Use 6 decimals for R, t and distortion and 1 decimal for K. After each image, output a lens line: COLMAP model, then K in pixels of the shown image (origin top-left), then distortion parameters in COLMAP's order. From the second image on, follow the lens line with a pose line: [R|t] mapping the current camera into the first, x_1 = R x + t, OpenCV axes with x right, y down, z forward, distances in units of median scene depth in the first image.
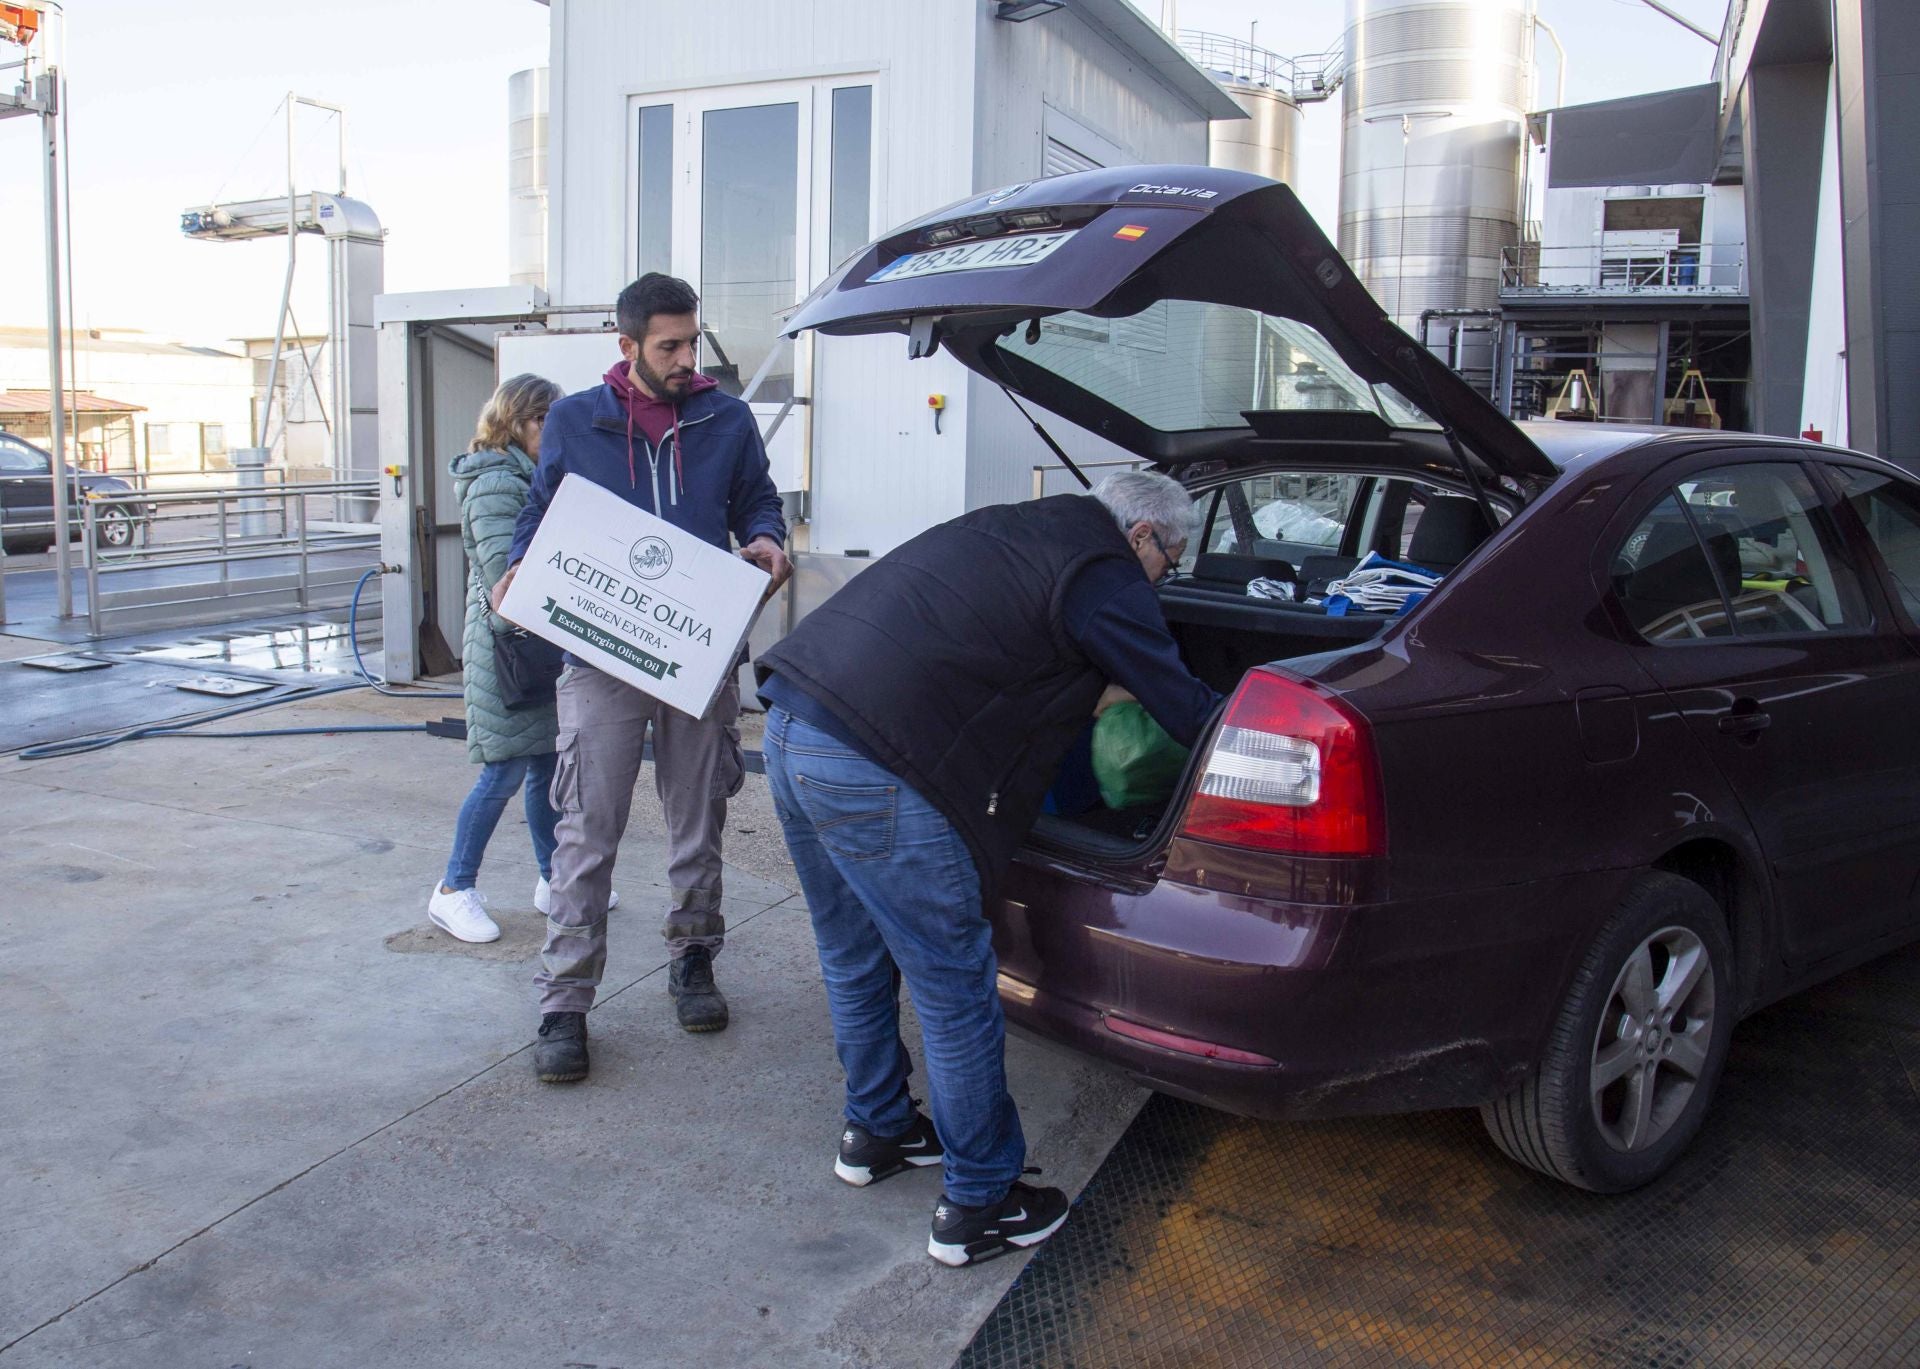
lens RADIAL K [[1503.3, 0, 818.4], [0, 1503.3, 635.8], [0, 0, 1]] dist [-0.091237, 0.065569]
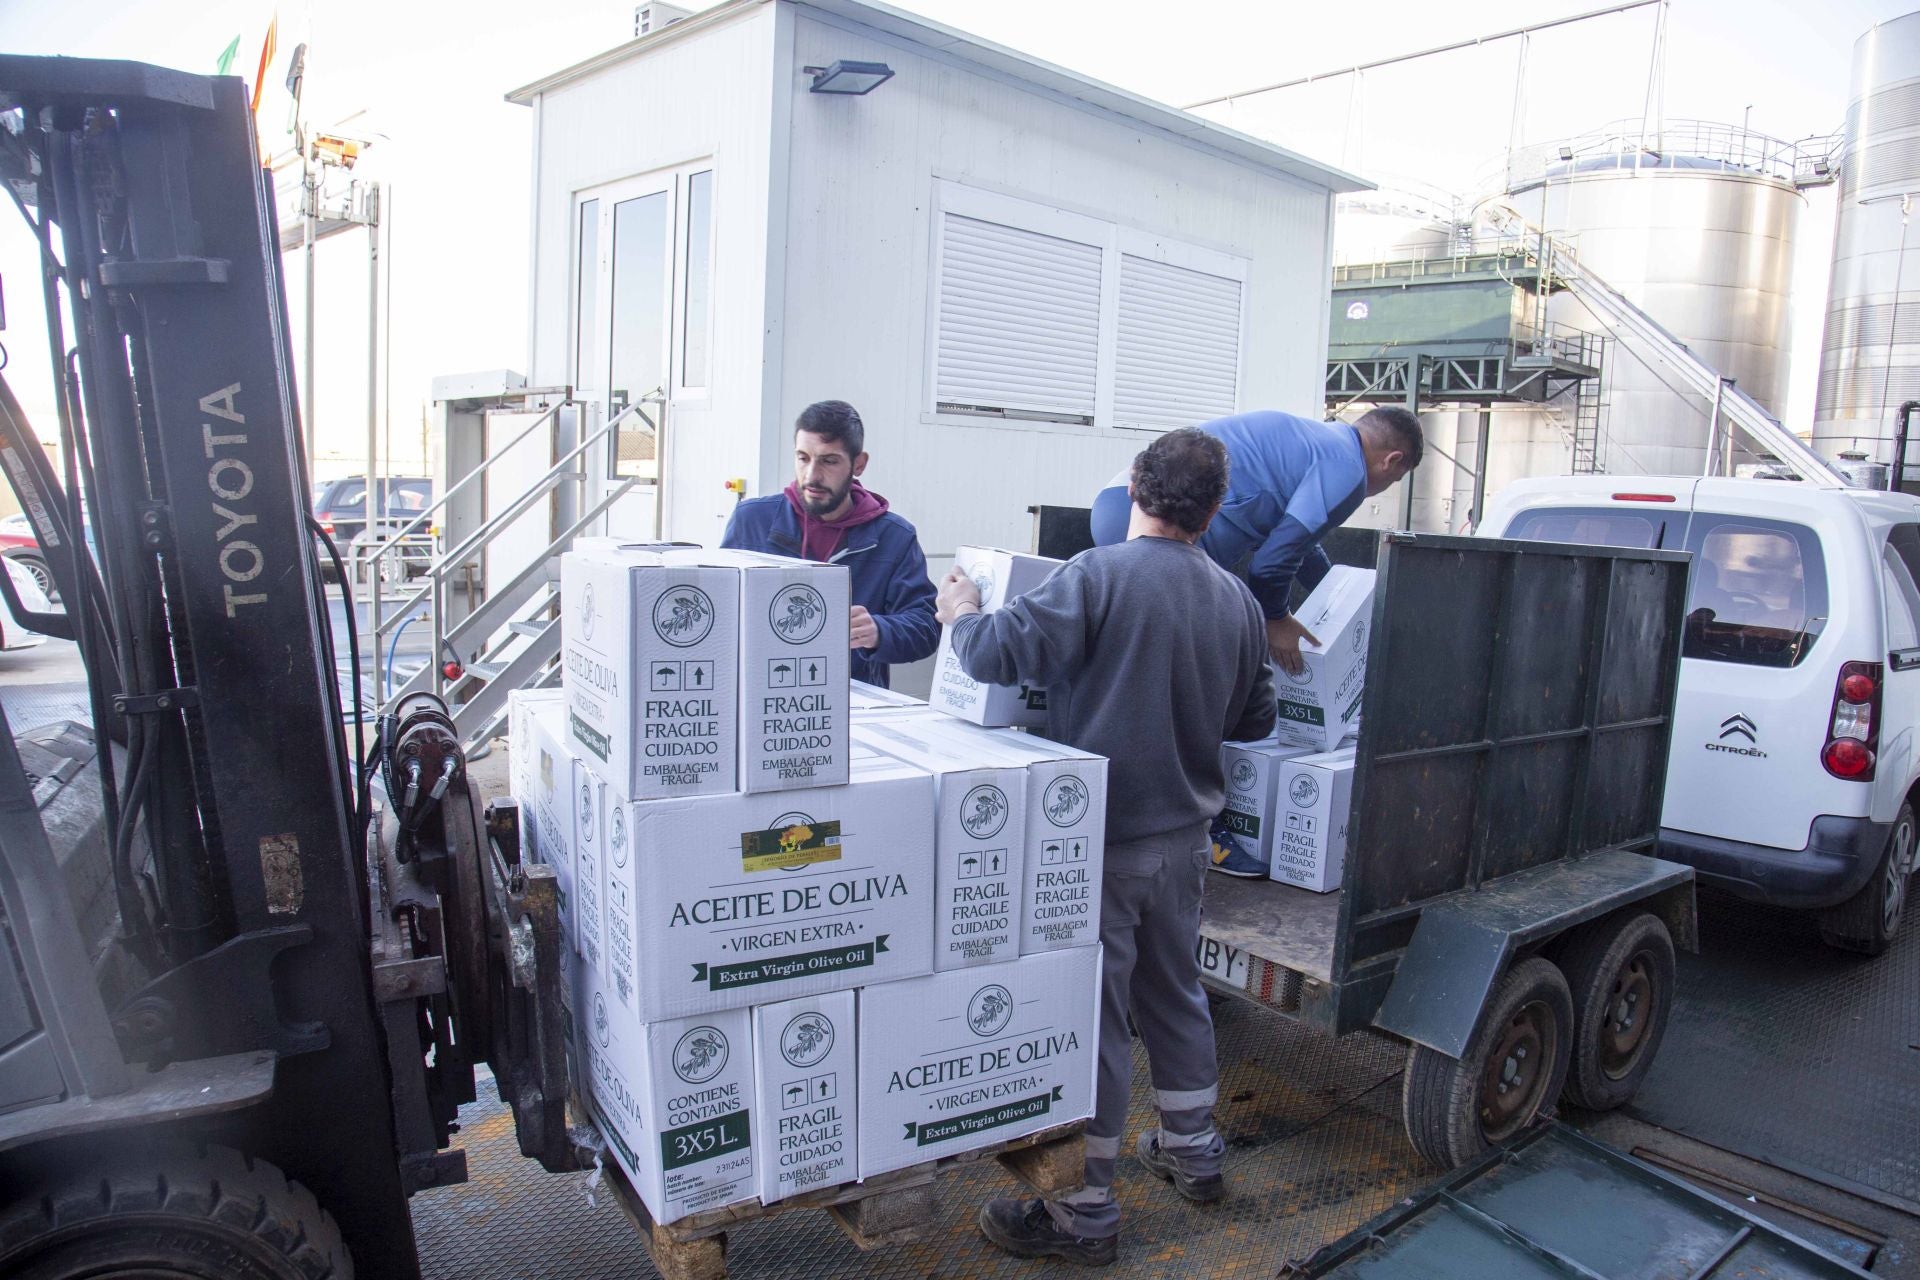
lens RADIAL K [[1306.7, 0, 967.7], [0, 1306.7, 628.9], [0, 0, 1]] dist [-0.083619, 0.063641]
pose [[0.946492, 0.070152, -0.315011, 0.907664], [-0.080180, 0.996600, -0.018970, -0.112374], [0.312609, 0.043213, 0.948898, 0.448508]]
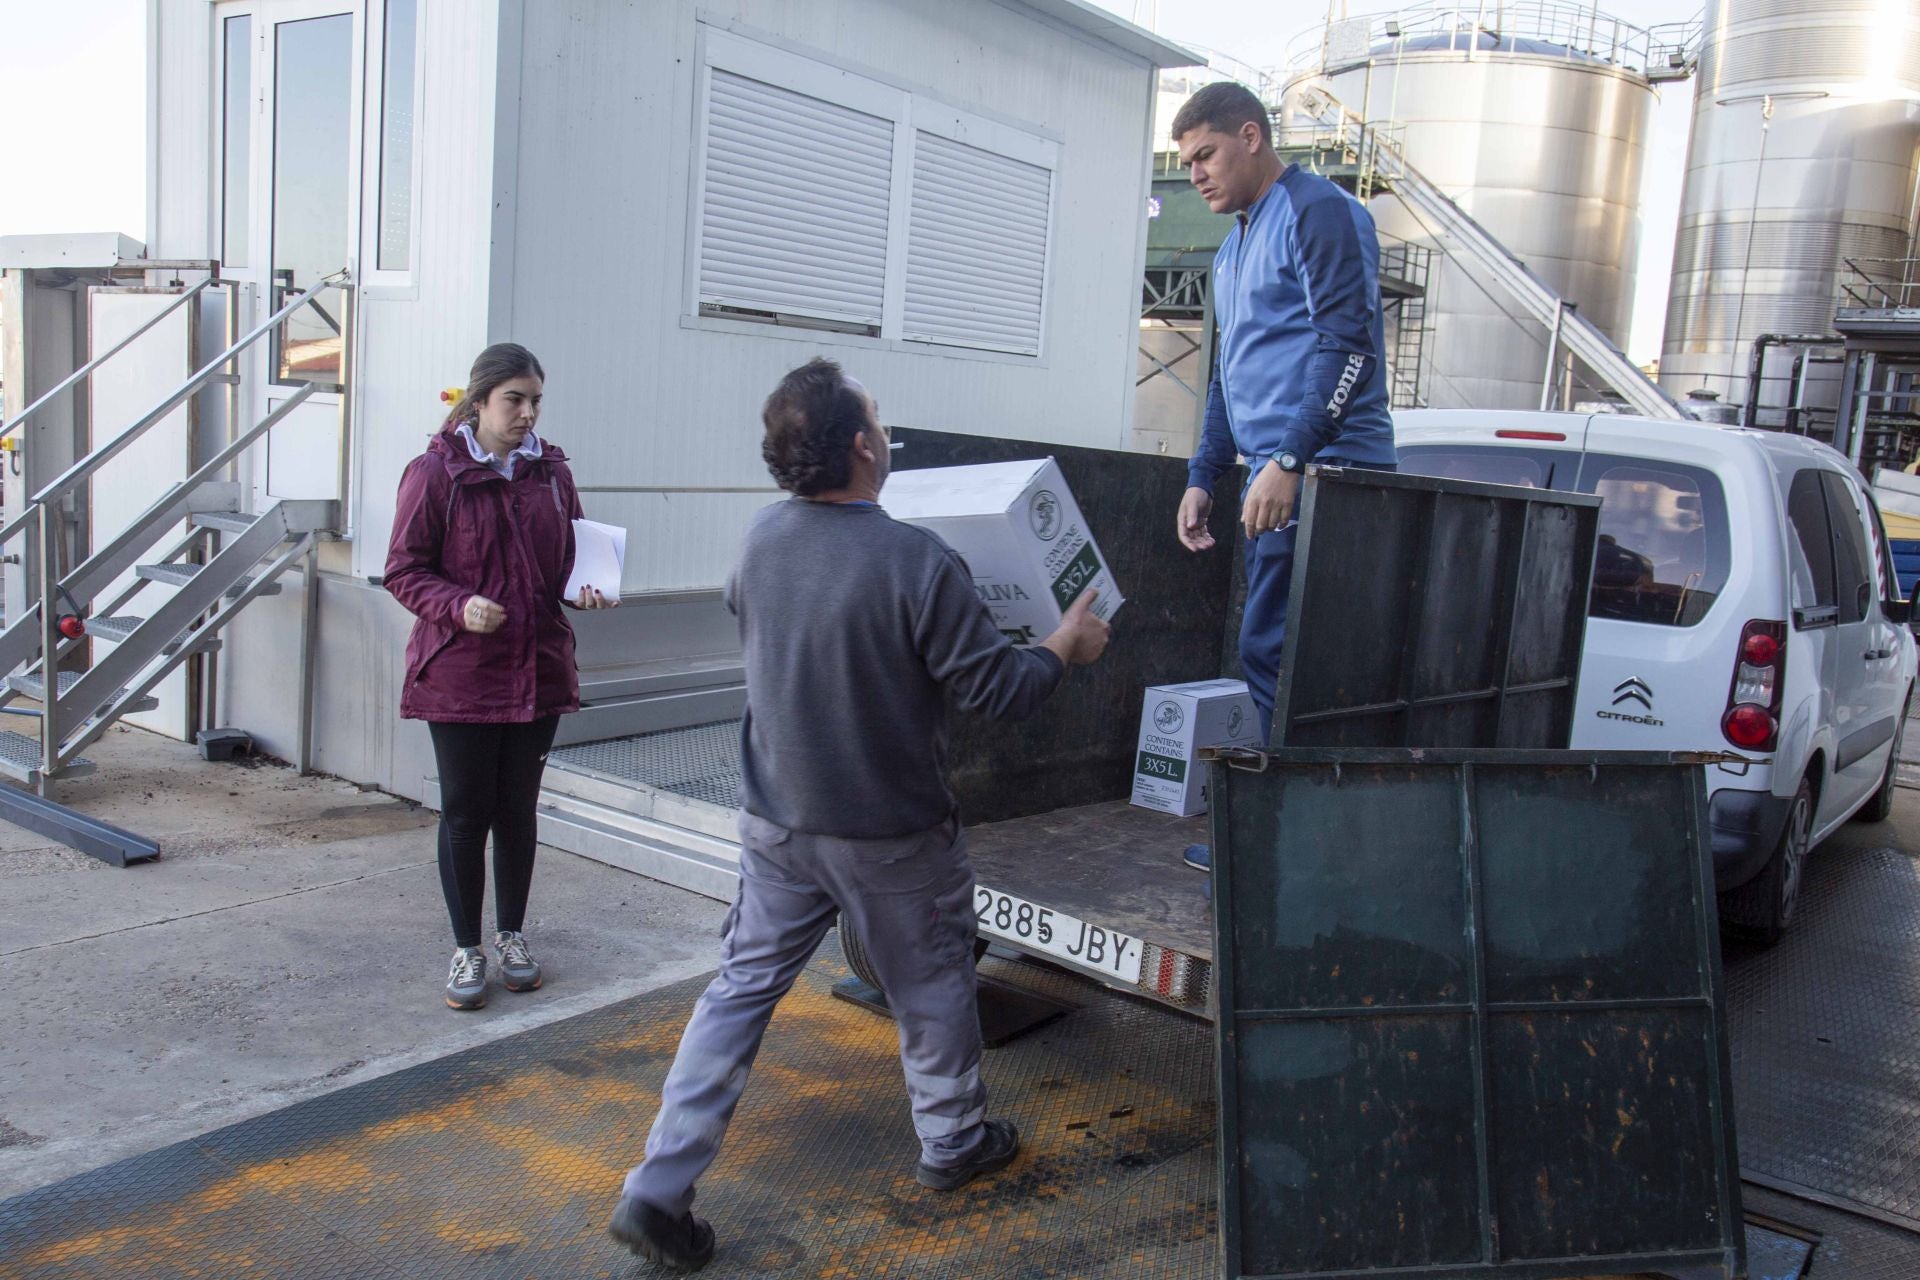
lens RADIAL K [[1603.2, 0, 926.7], [0, 1603.2, 611.2], [0, 0, 1]] dist [-0.005194, 0.067660]
pose [[0.984781, 0.080357, -0.154105, 0.841945], [-0.084055, 0.996305, -0.017628, -0.096777], [0.152119, 0.030313, 0.987897, 0.388487]]
